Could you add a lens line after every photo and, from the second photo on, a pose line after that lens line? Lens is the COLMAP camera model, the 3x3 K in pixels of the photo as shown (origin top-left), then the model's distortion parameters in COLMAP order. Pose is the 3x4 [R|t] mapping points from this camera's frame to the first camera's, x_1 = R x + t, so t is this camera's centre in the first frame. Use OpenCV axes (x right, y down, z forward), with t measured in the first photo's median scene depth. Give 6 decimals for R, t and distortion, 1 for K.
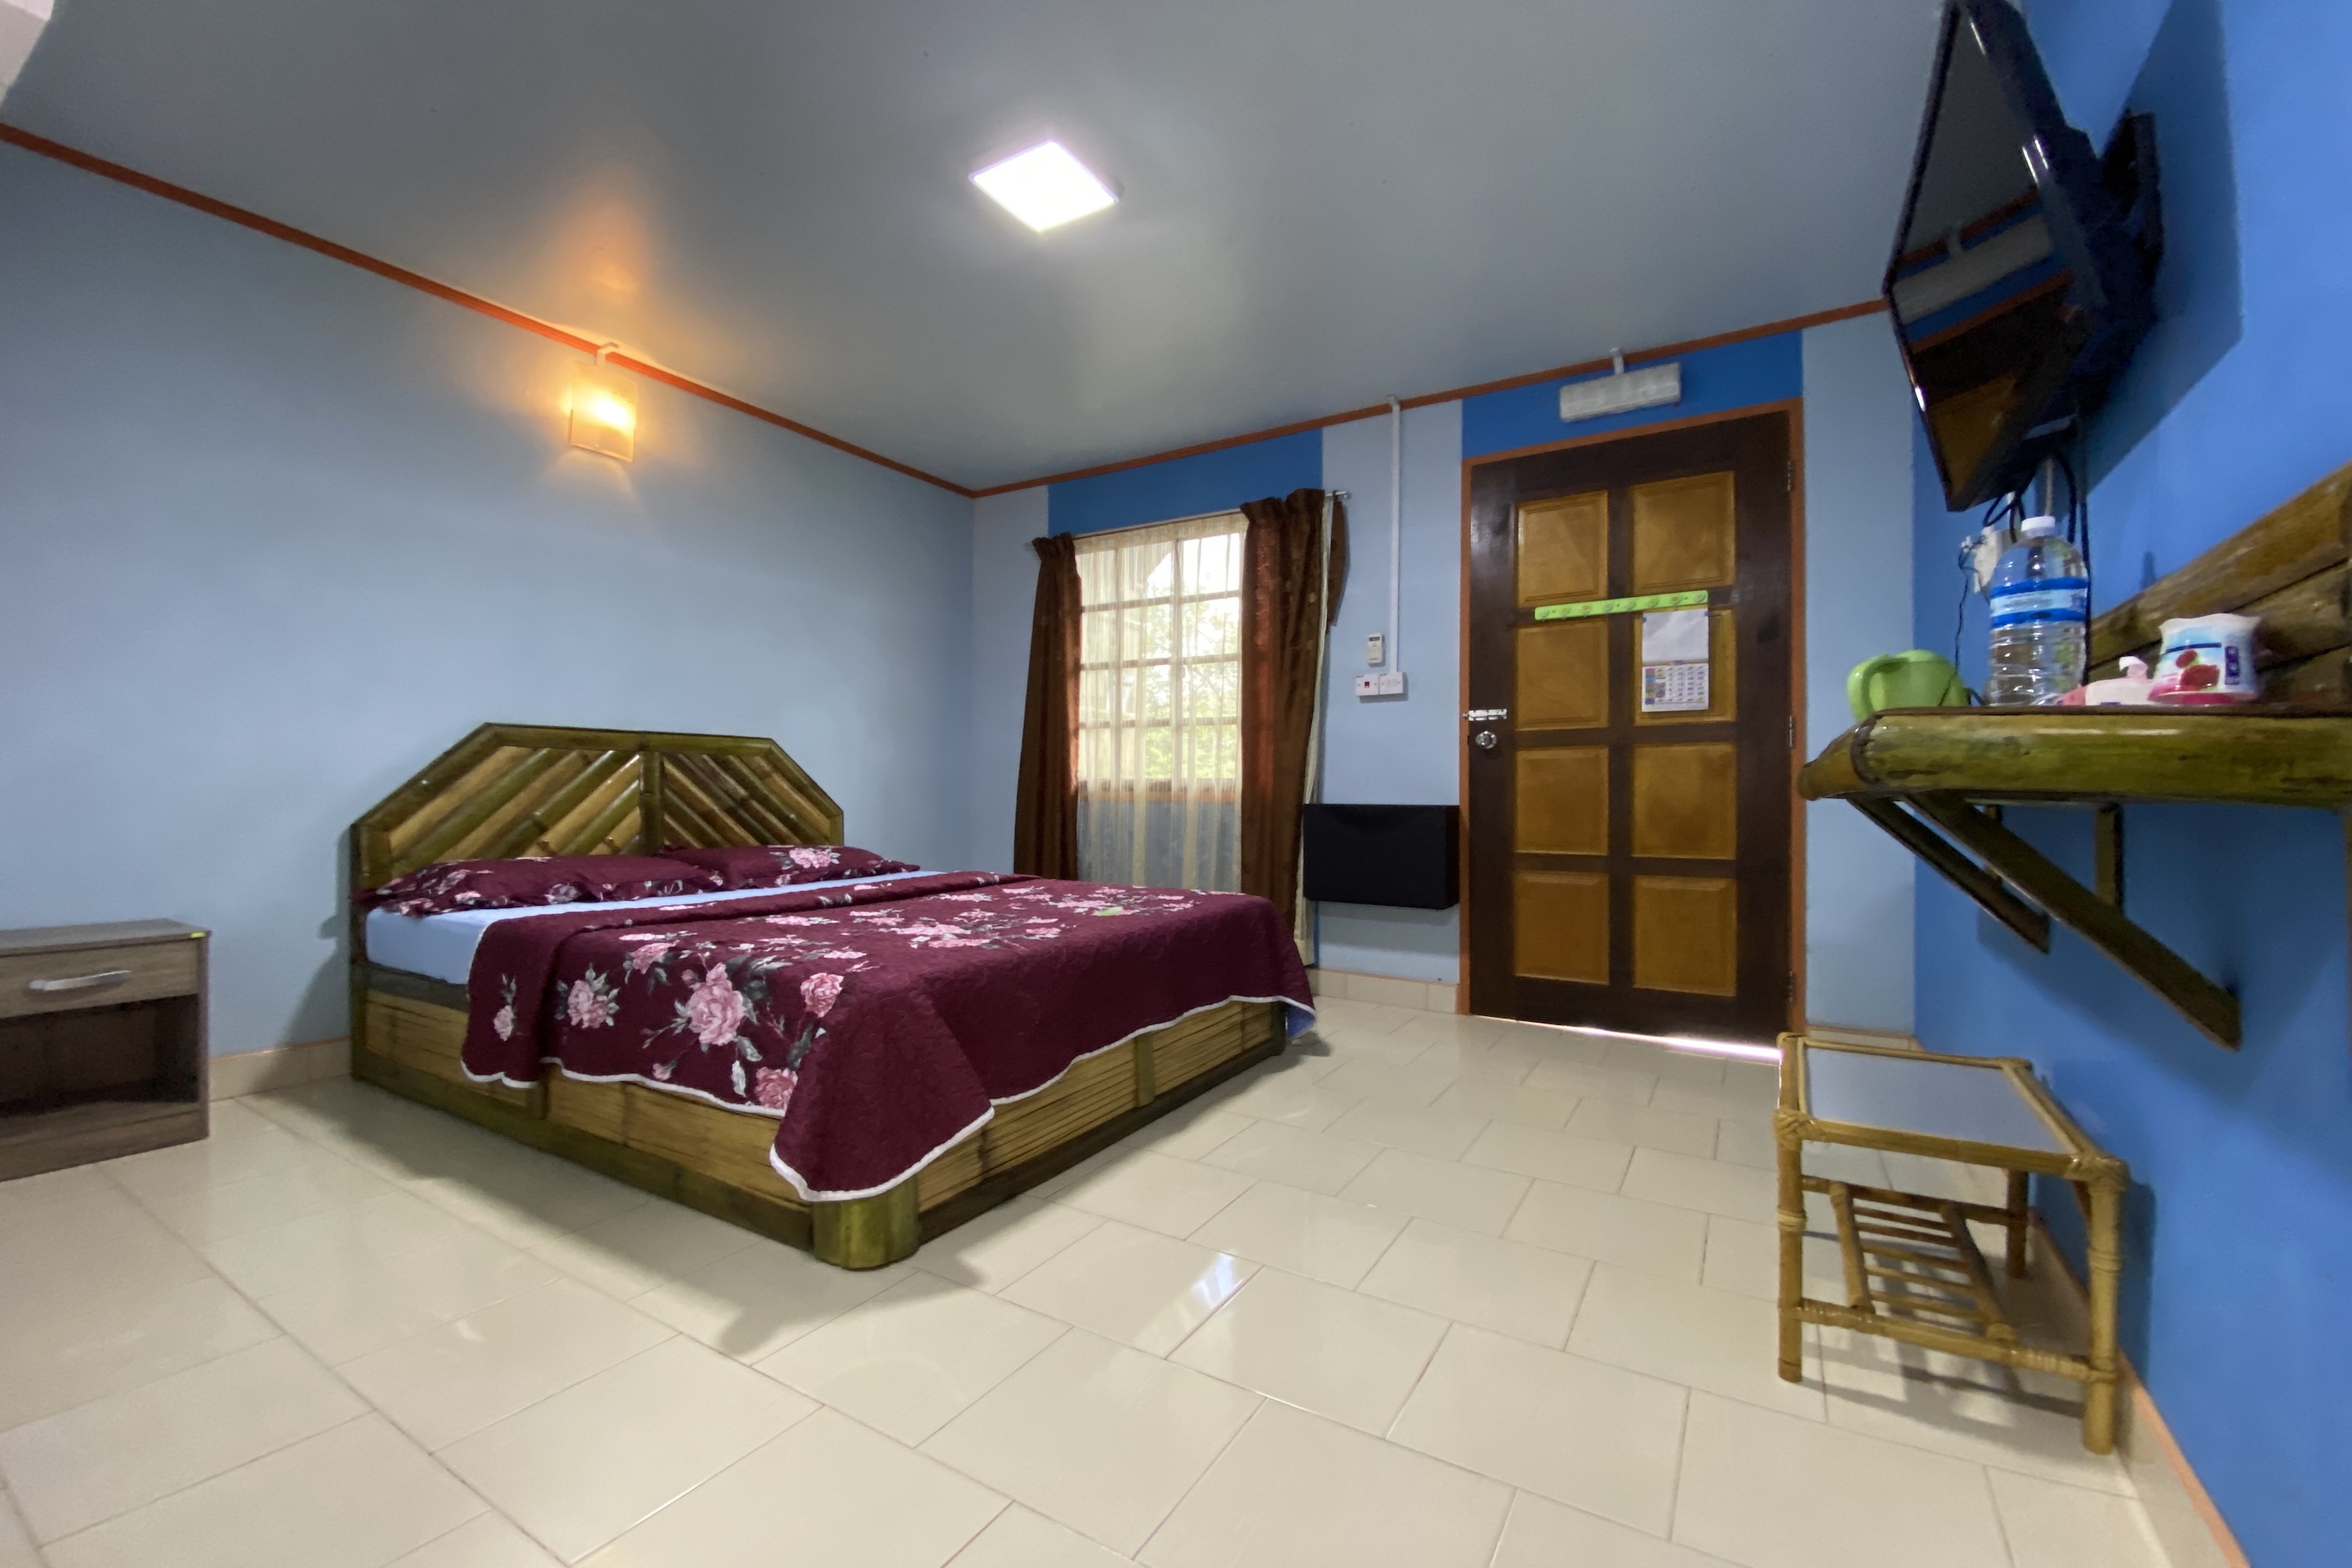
lens RADIAL K [[953.0, 0, 1184.3], [0, 953.0, 788.7], [0, 0, 1]] dist [0.012587, -0.017815]
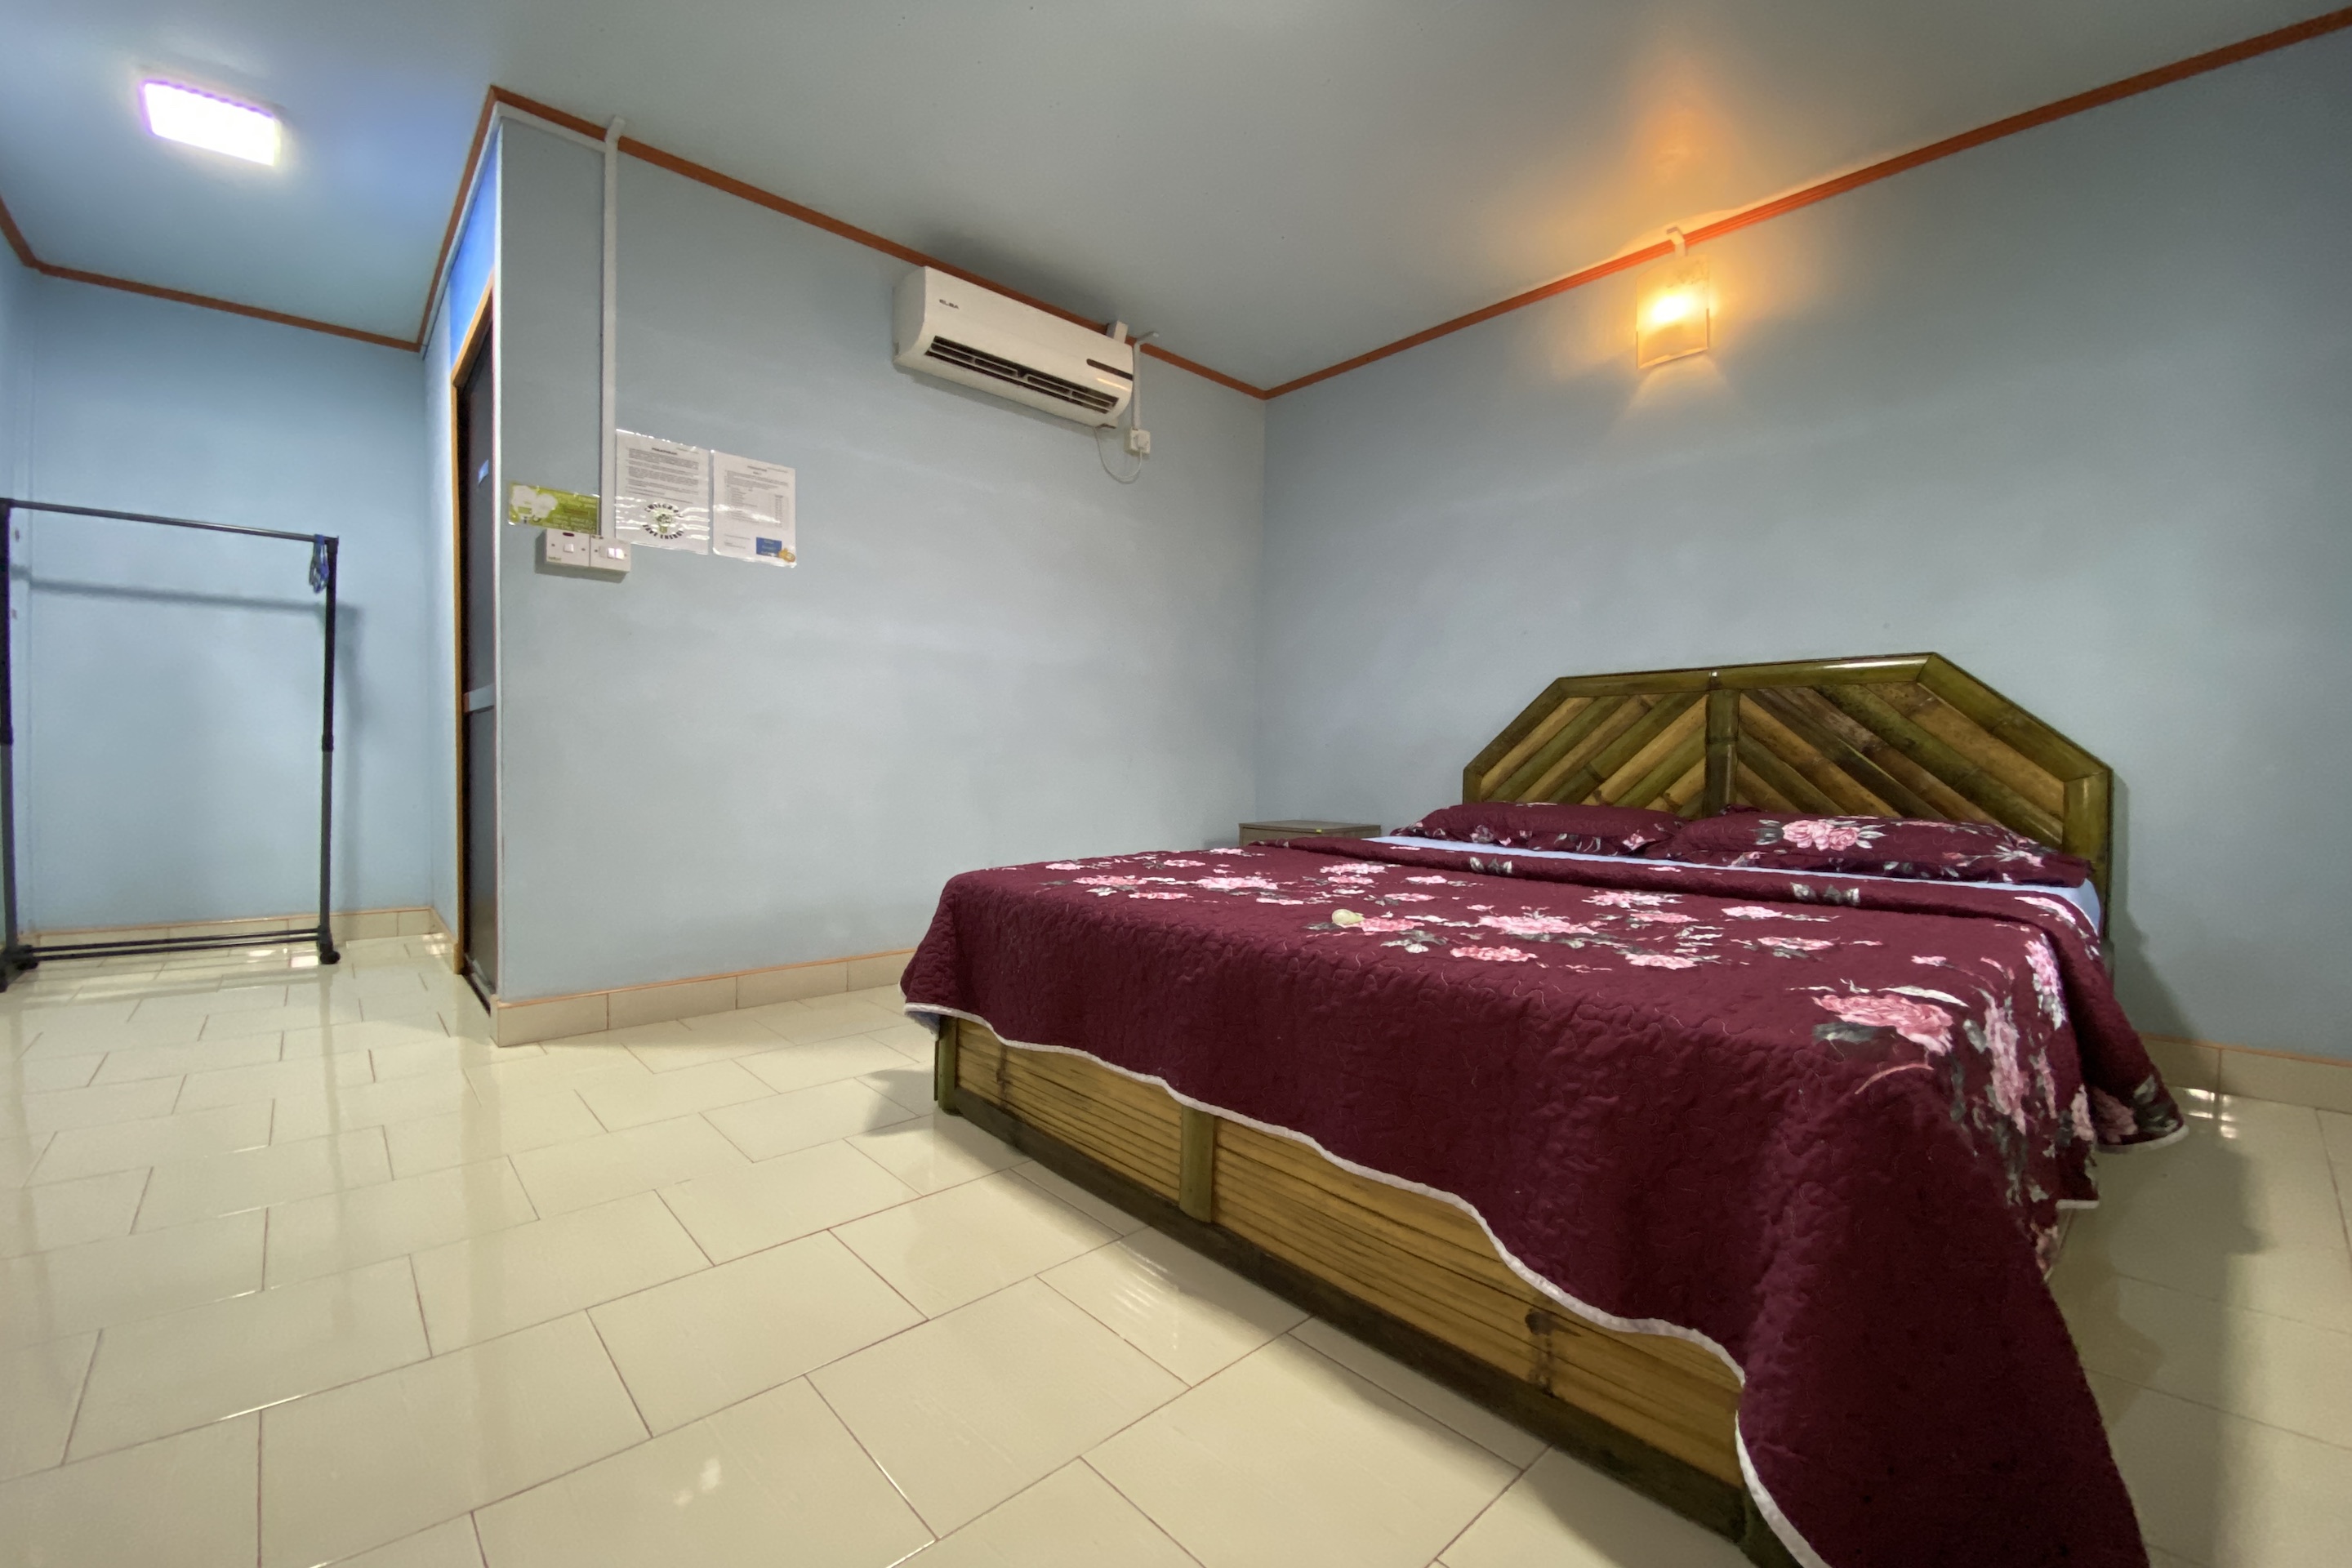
lens RADIAL K [[953.0, 0, 1184.3], [0, 953.0, 788.7], [0, 0, 1]] dist [0.012587, -0.017815]
pose [[-0.305382, 0.016236, -0.952091, 0.402475], [-0.006126, 0.999800, 0.019014, 0.036159], [0.952210, 0.011639, -0.305222, 0.887627]]
